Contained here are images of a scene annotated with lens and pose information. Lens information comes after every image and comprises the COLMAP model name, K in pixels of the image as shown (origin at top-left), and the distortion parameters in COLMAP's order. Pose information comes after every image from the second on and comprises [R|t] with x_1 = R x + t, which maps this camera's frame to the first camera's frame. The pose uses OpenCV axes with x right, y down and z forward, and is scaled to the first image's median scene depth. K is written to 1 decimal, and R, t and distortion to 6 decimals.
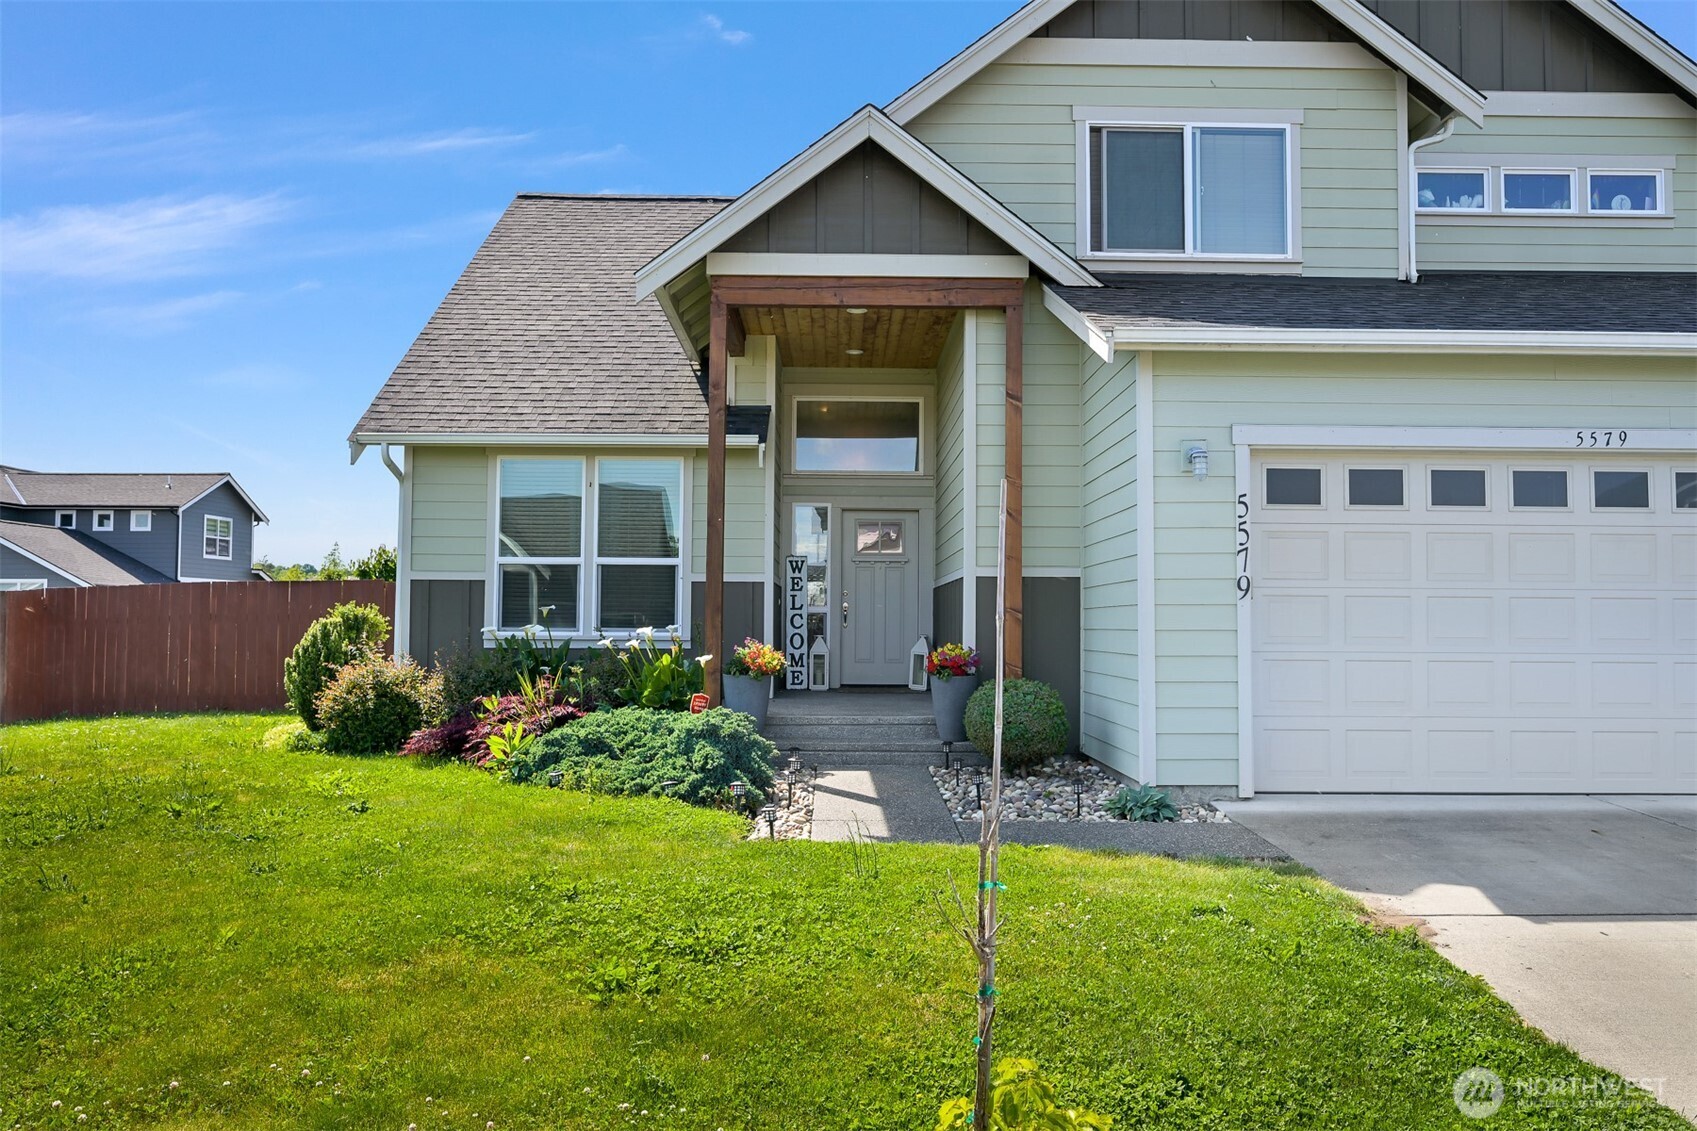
lens RADIAL K [[1245.8, 0, 852.6], [0, 1245.8, 571.5], [0, 0, 1]] dist [-0.002572, 0.000638]
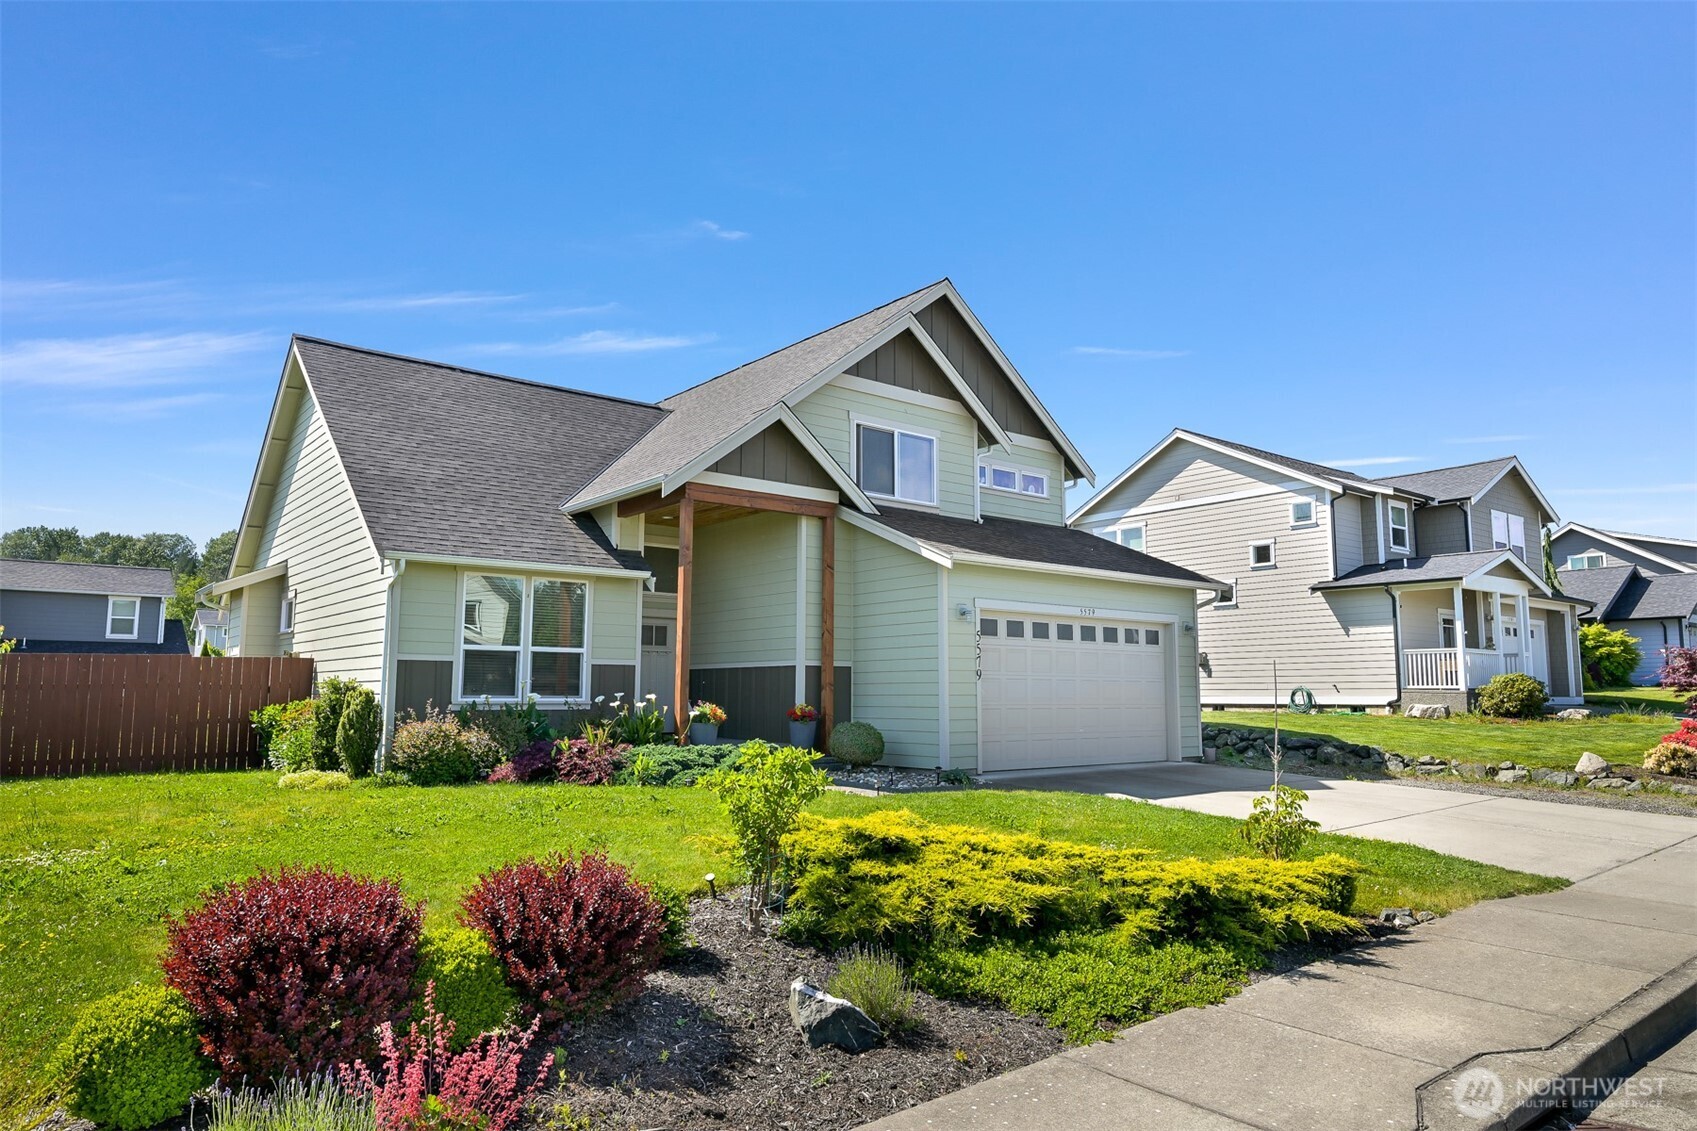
lens RADIAL K [[1078.4, 0, 879.1], [0, 1078.4, 564.5], [0, 0, 1]] dist [-0.068949, -0.000265]
pose [[0.776623, 0.069800, 0.626087, -0.762989], [-0.024267, 0.996420, -0.080986, -0.017570], [-0.629498, 0.047702, 0.775536, -0.256078]]
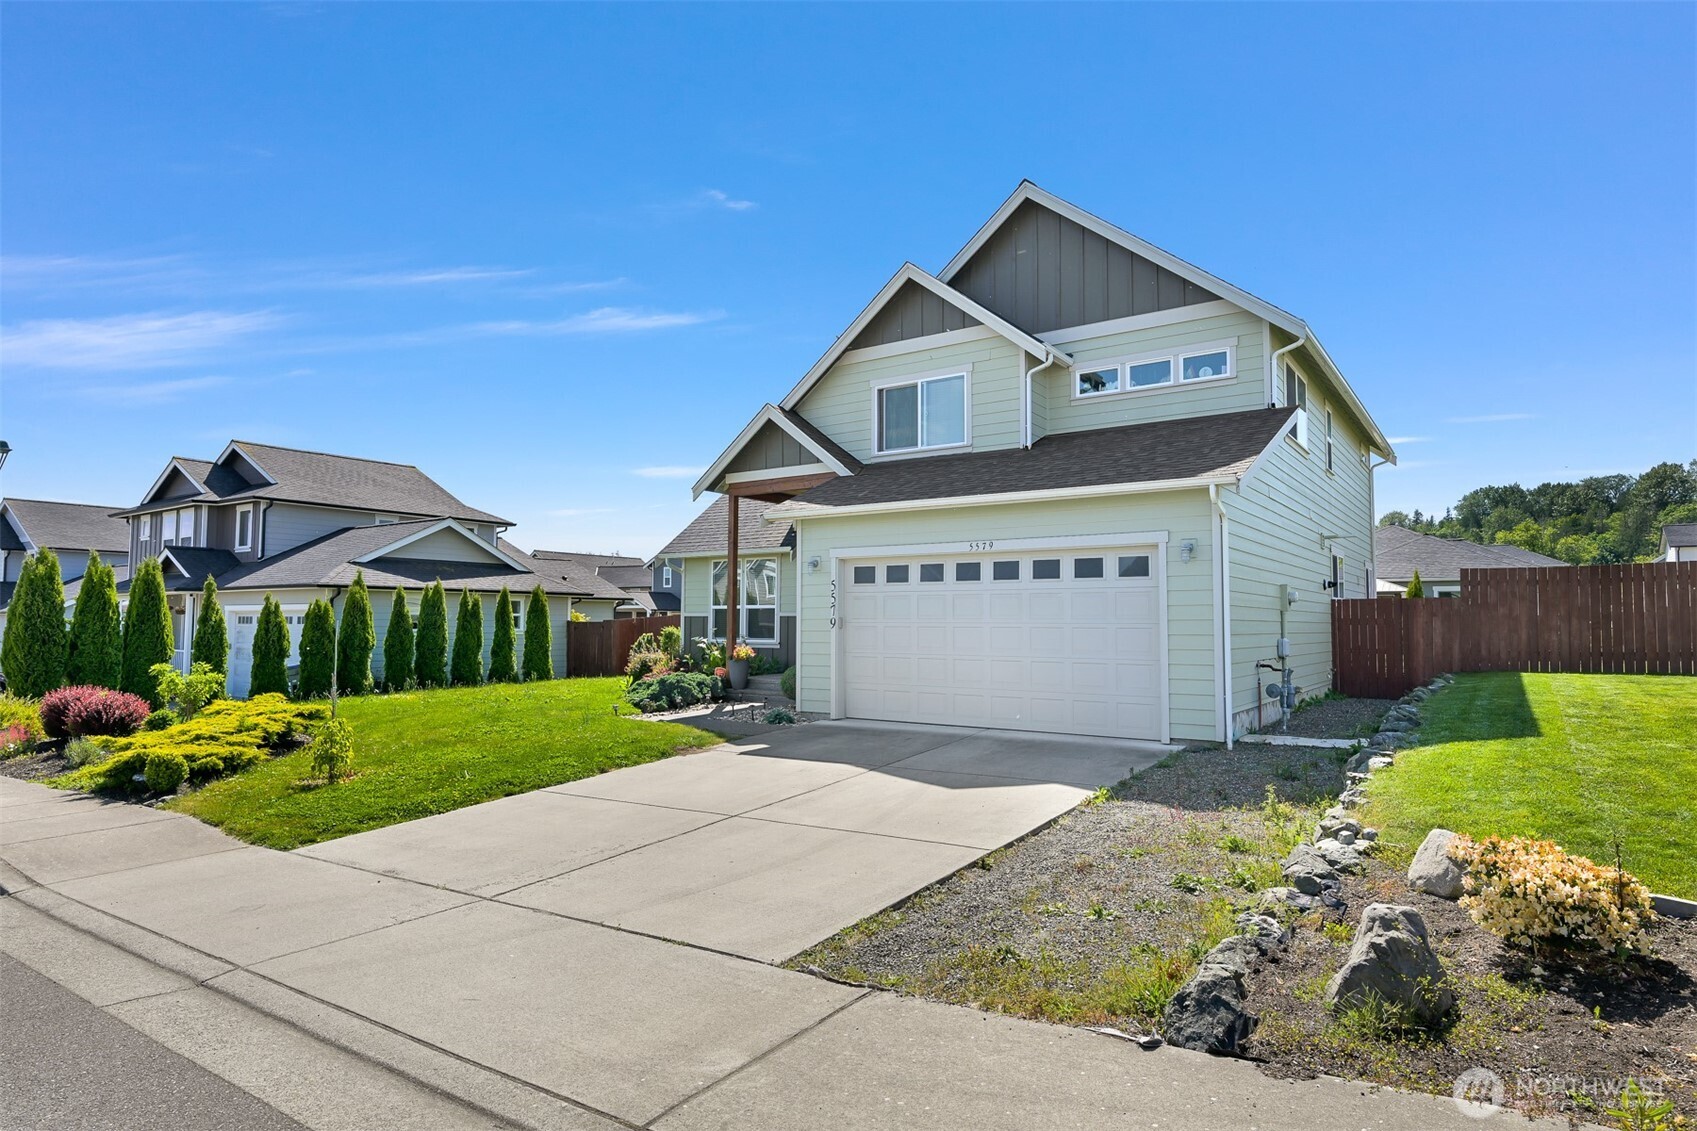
lens RADIAL K [[957.4, 0, 848.5], [0, 957.4, 565.5], [0, 0, 1]] dist [-0.000779, -0.000104]
pose [[0.811079, -0.040984, -0.583498, 1.025811], [0.029901, 0.999143, -0.028615, -0.030815], [0.584171, 0.005762, 0.811610, -0.274436]]
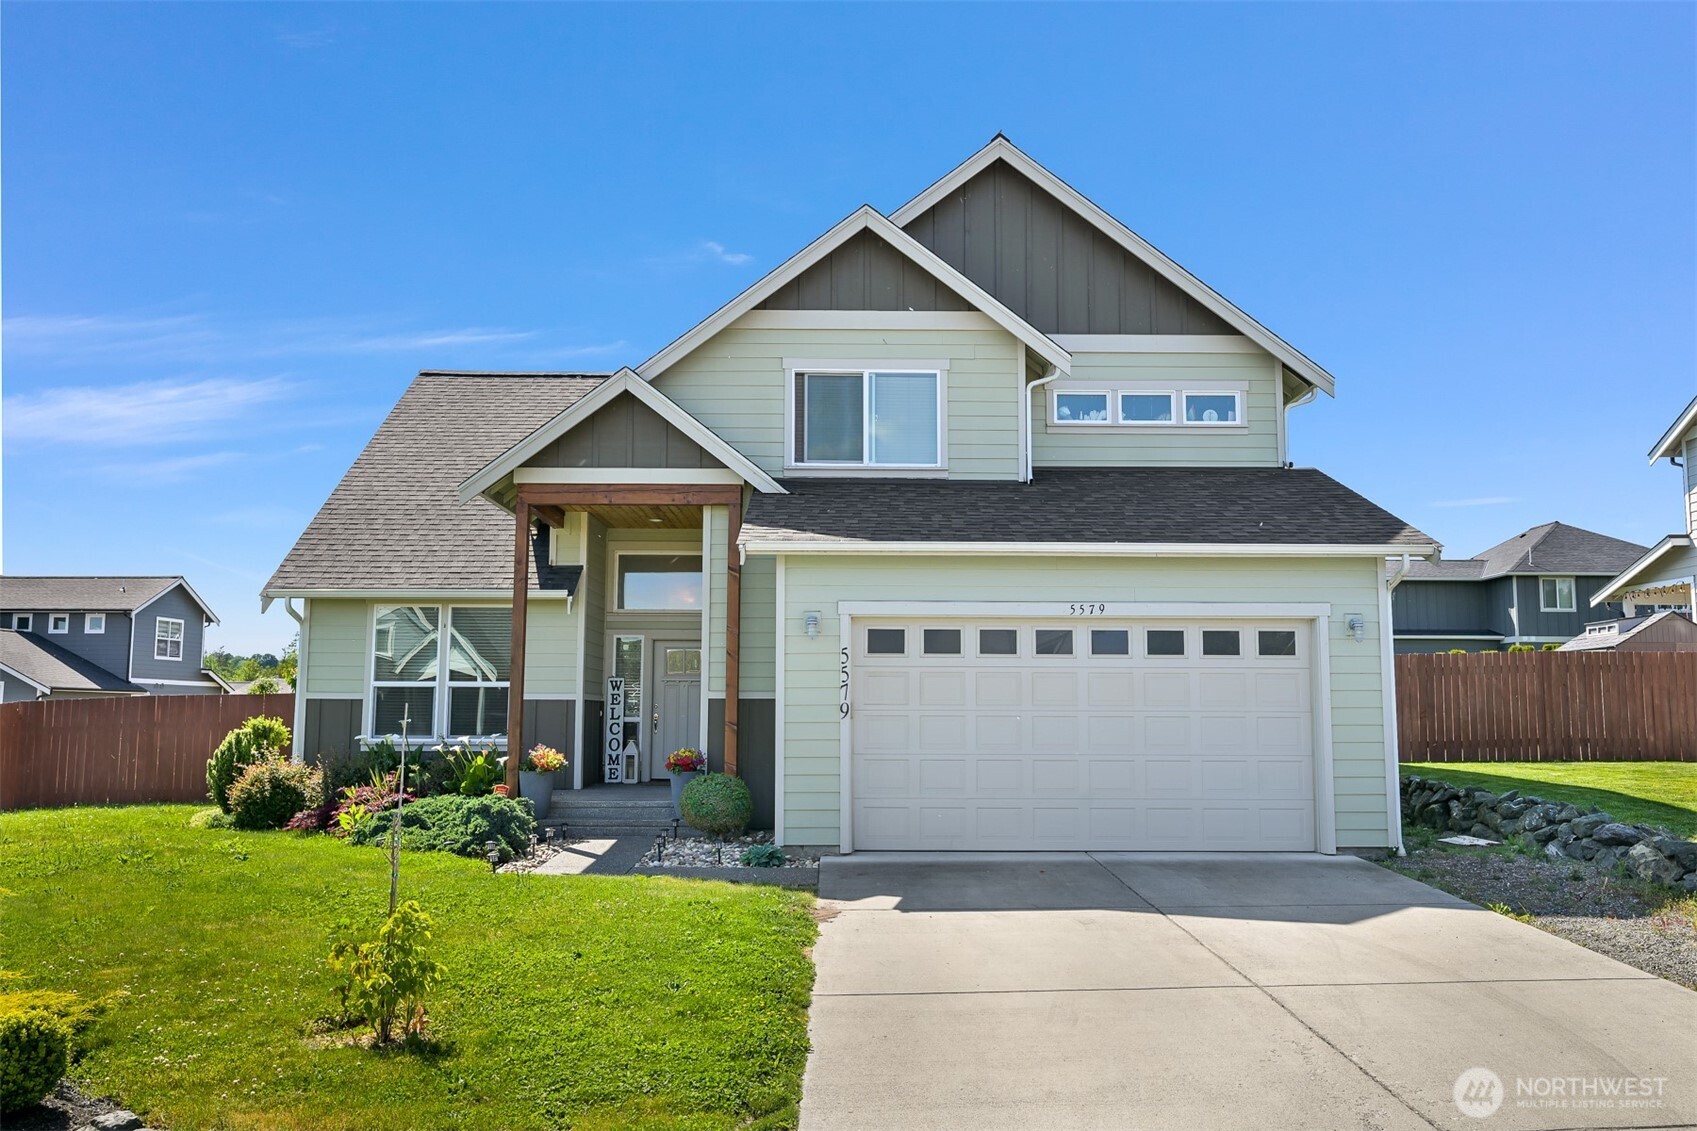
lens RADIAL K [[1347.7, 0, 850.3], [0, 1347.7, 569.4], [0, 0, 1]] dist [0.001411, -0.001011]
pose [[0.999977, -0.003226, -0.005966, 0.256262], [0.002820, 0.997755, -0.066905, -0.037123], [0.006168, 0.066887, 0.997742, -0.477614]]
